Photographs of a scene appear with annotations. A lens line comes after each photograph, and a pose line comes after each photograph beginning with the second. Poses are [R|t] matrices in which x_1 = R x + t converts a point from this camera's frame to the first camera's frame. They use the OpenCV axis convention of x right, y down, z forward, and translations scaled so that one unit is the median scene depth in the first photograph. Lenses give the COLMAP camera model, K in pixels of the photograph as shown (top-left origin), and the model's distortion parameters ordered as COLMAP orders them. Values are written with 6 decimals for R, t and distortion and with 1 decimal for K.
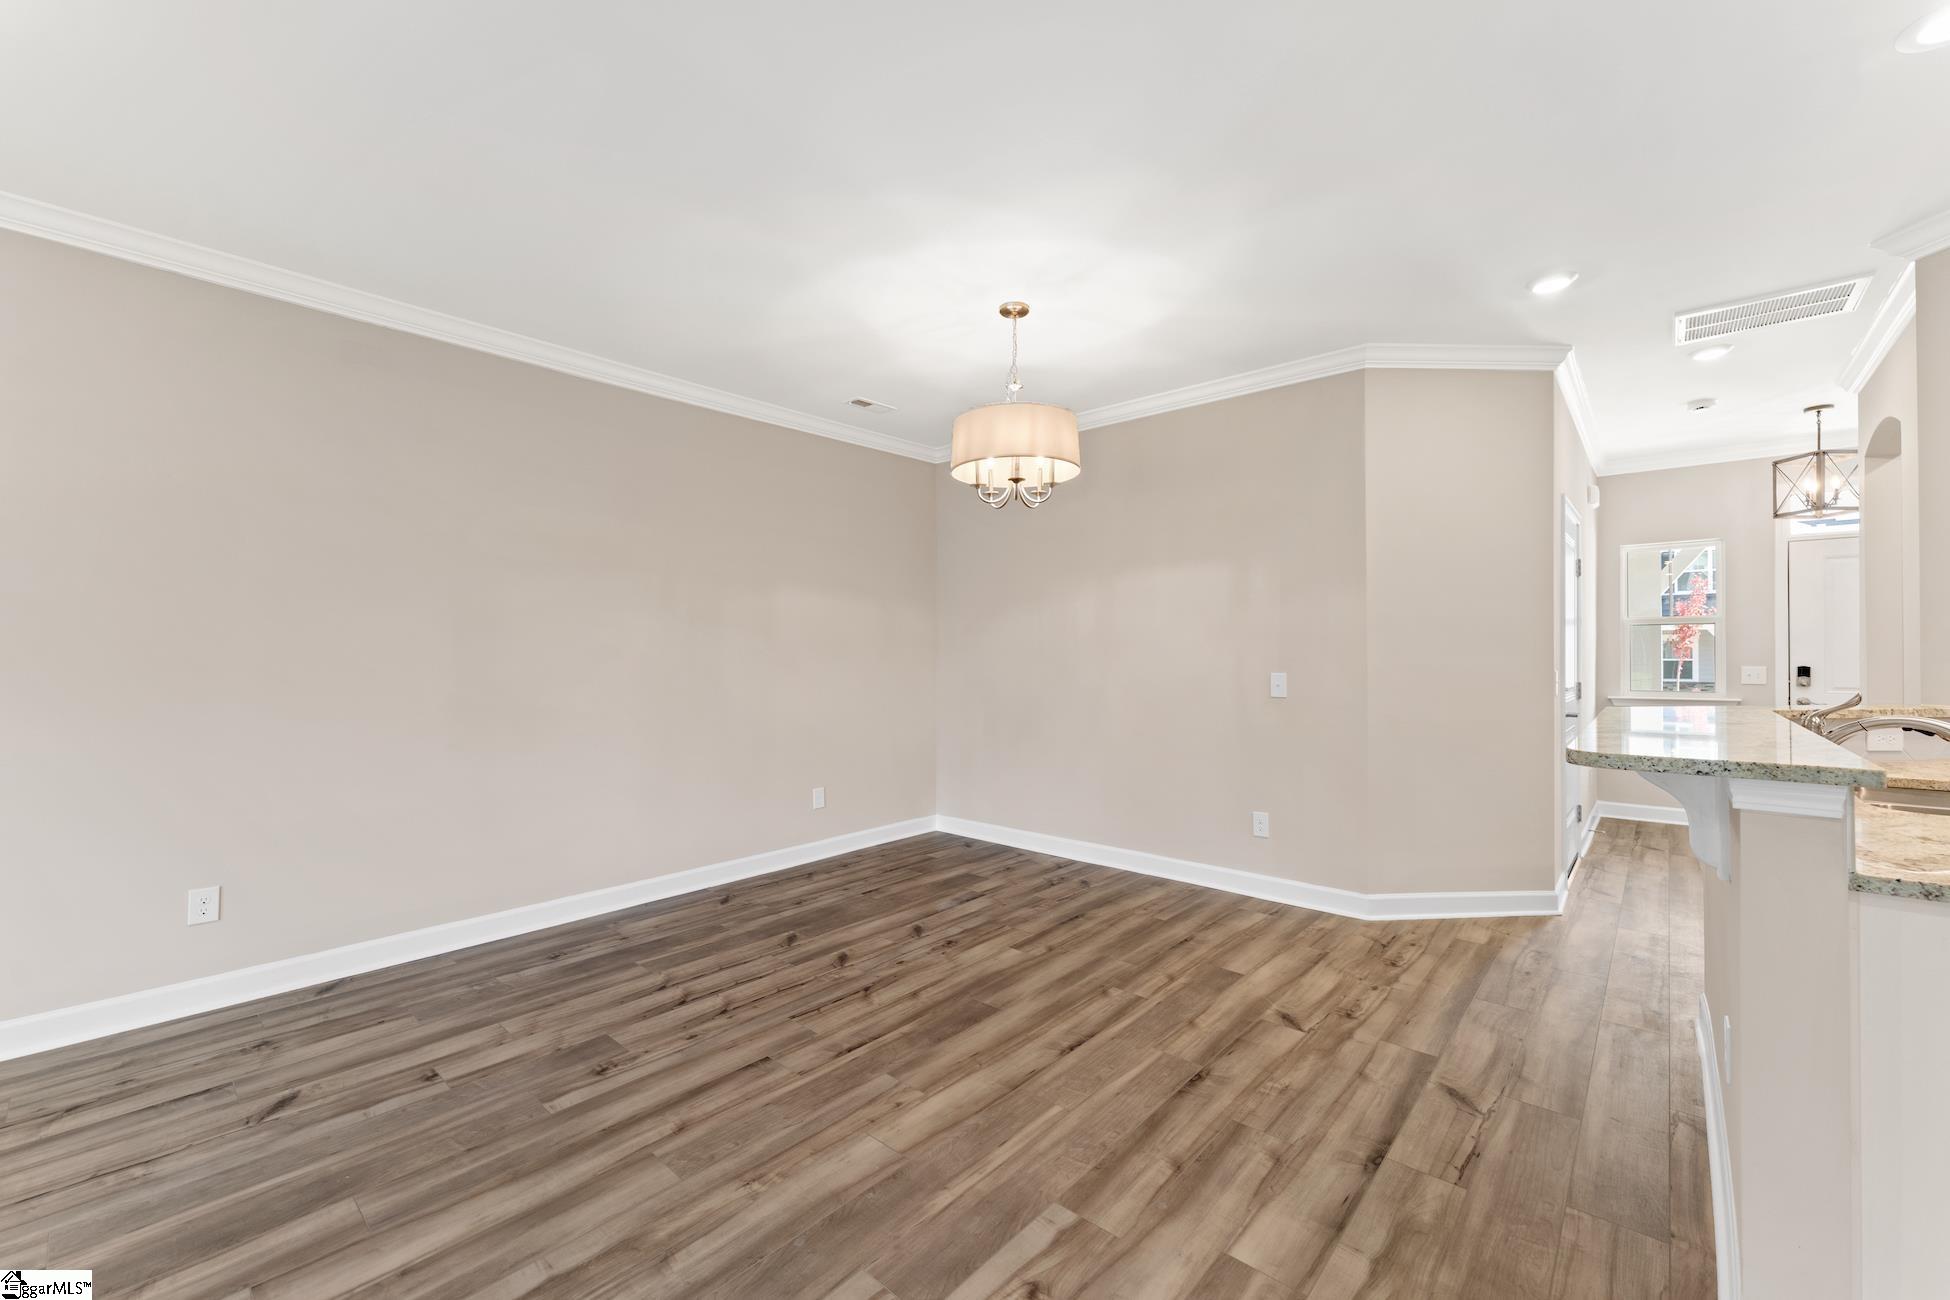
lens RADIAL K [[778.6, 0, 975.0], [0, 778.6, 650.0], [0, 0, 1]] dist [0.002439, 0.000188]
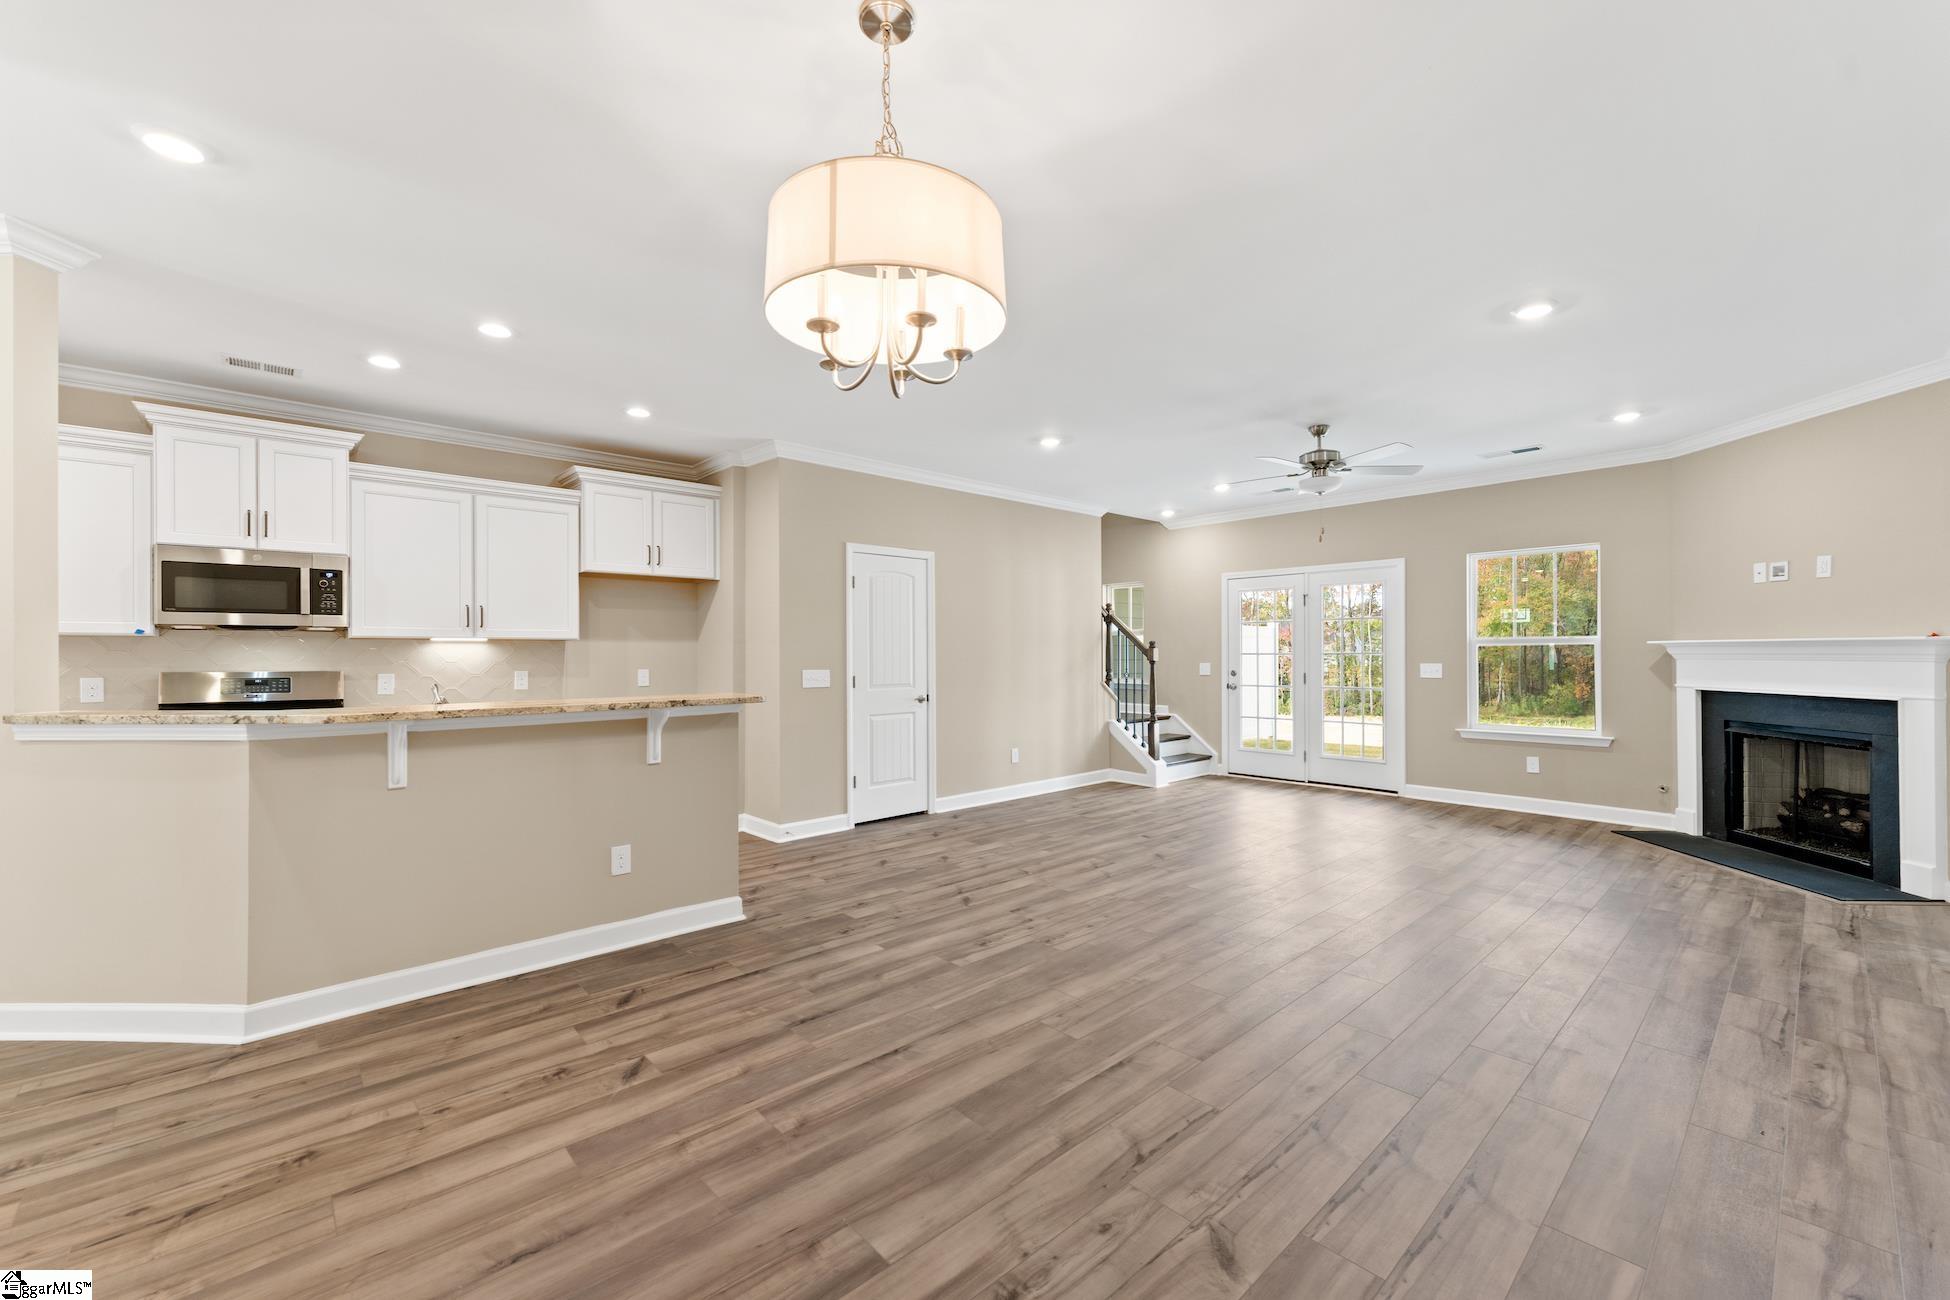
lens RADIAL K [[778.6, 0, 975.0], [0, 778.6, 650.0], [0, 0, 1]] dist [0.002439, 0.000188]
pose [[-0.994845, 0.006764, 0.101181, -0.070231], [0.005731, 0.999928, -0.010496, 0.006939], [-0.101245, -0.009862, -0.994813, 1.713605]]
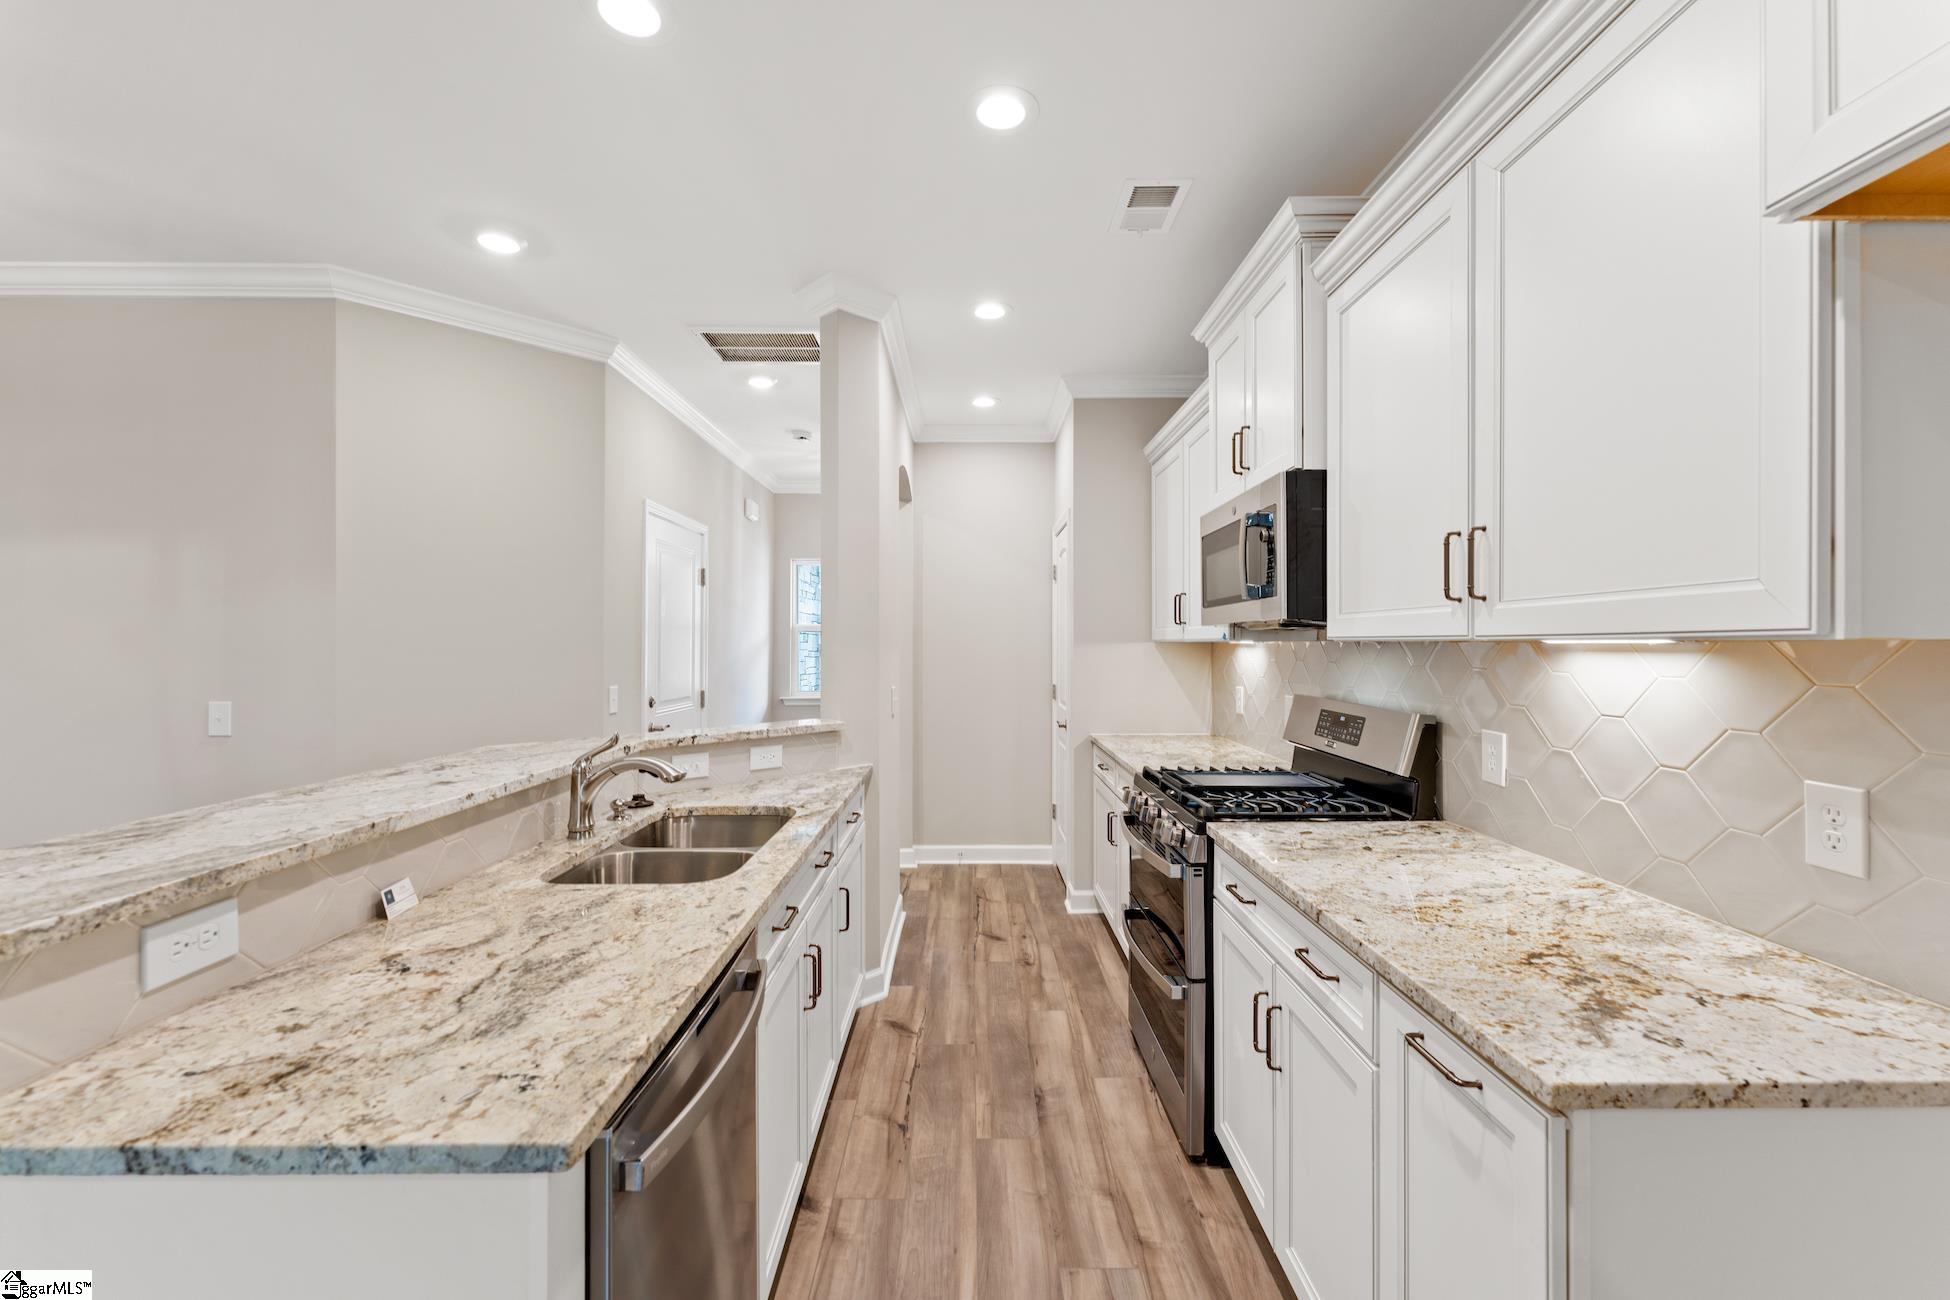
lens RADIAL K [[784.8, 0, 984.6], [0, 784.8, 639.6], [0, 0, 1]] dist [-0.006468, 0.000218]
pose [[0.736007, 0.004180, 0.676962, 0.584235], [-0.003927, 0.999990, -0.001904, -0.038434], [-0.676963, -0.001257, 0.736016, 0.018595]]
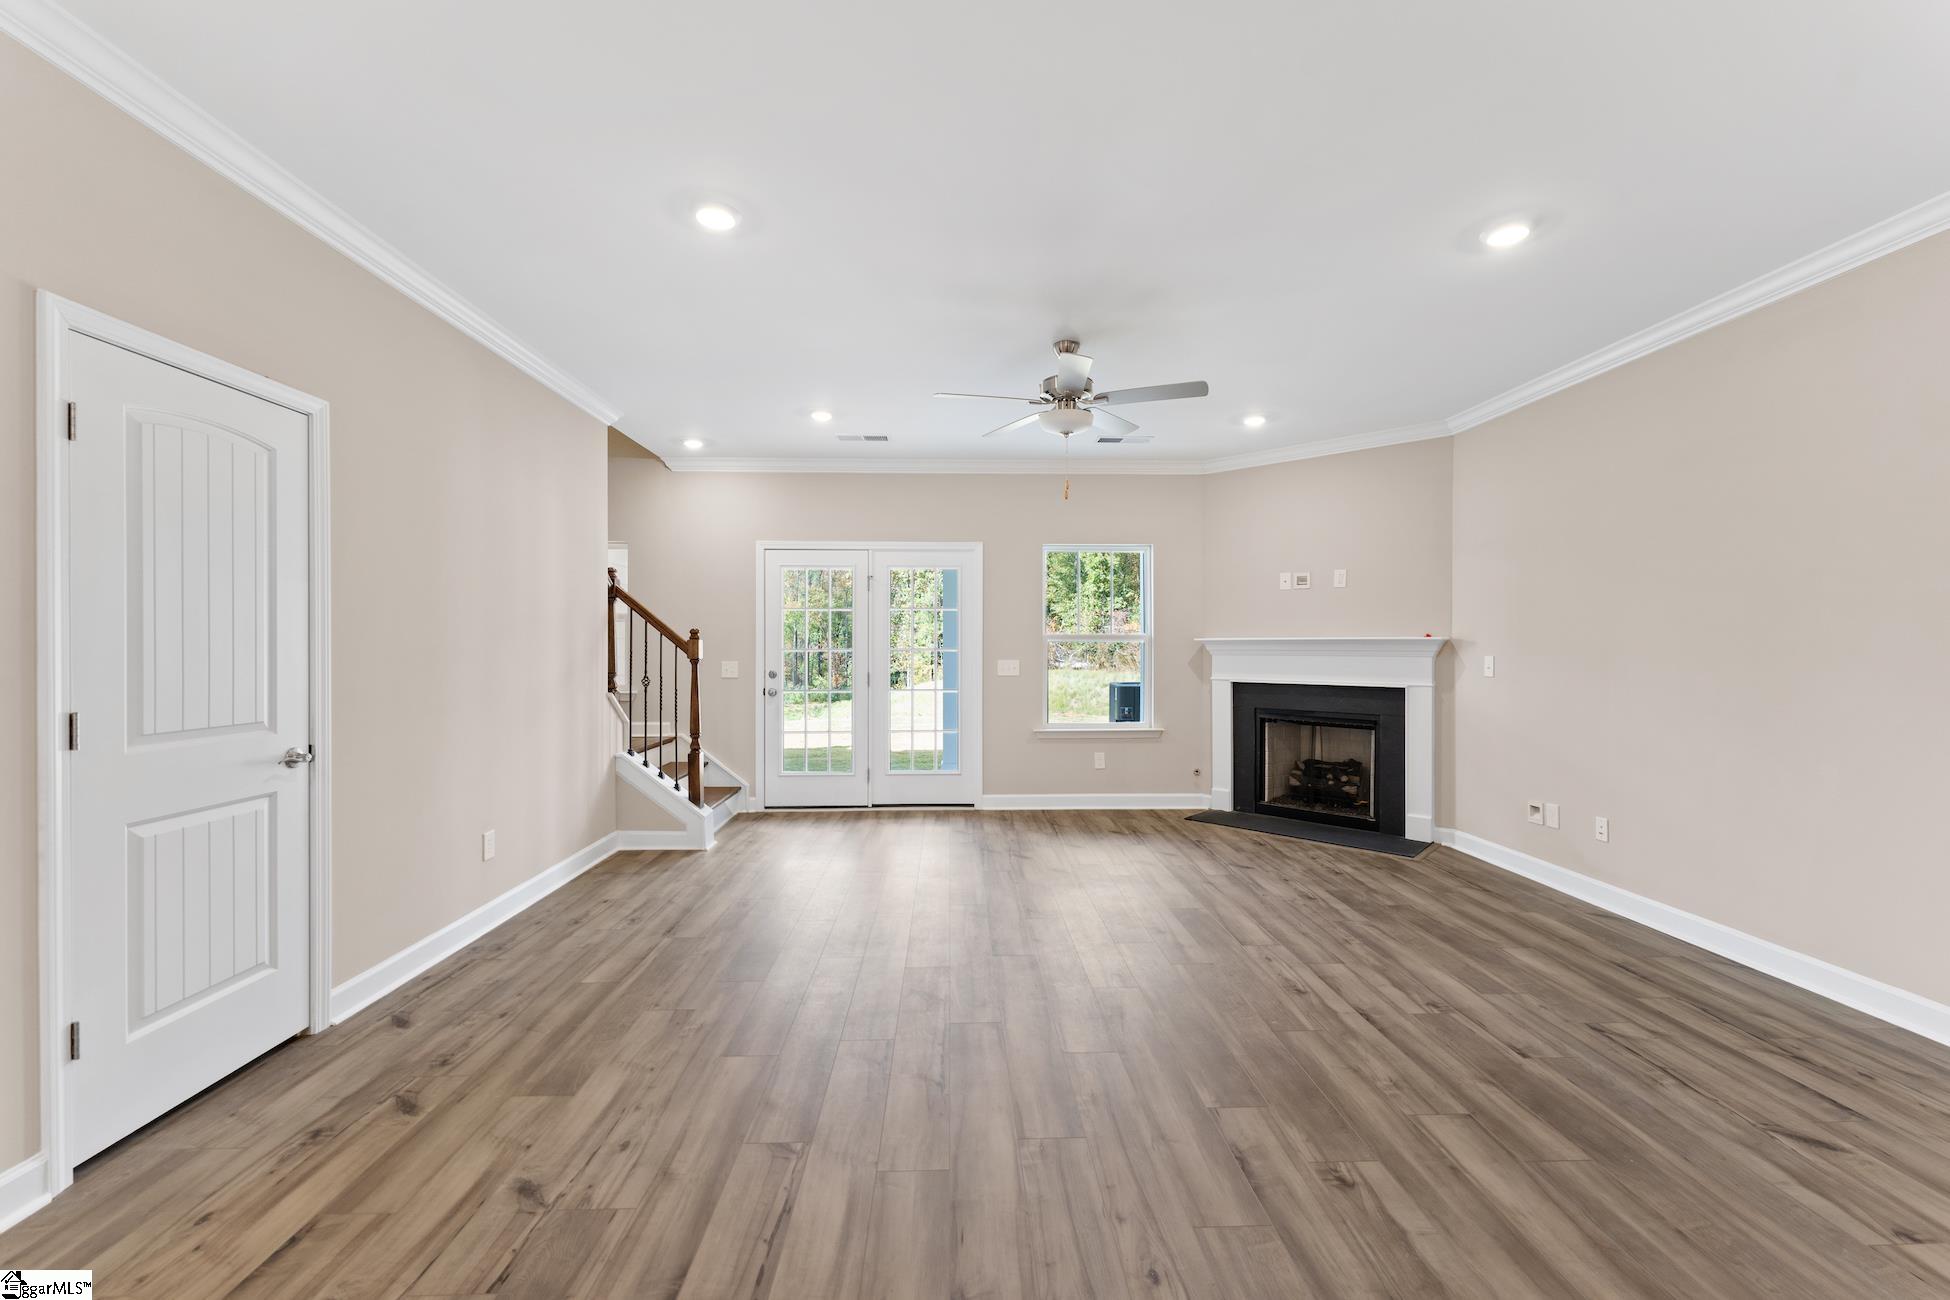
lens RADIAL K [[775.3, 0, 975.0], [0, 775.3, 650.0], [0, 0, 1]] dist [-0.000938, -0.000358]
pose [[-0.725502, 0.003855, -0.688209, 0.334382], [0.004814, 0.999988, 0.000526, 0.001810], [0.688203, -0.002932, -0.725512, 0.746225]]
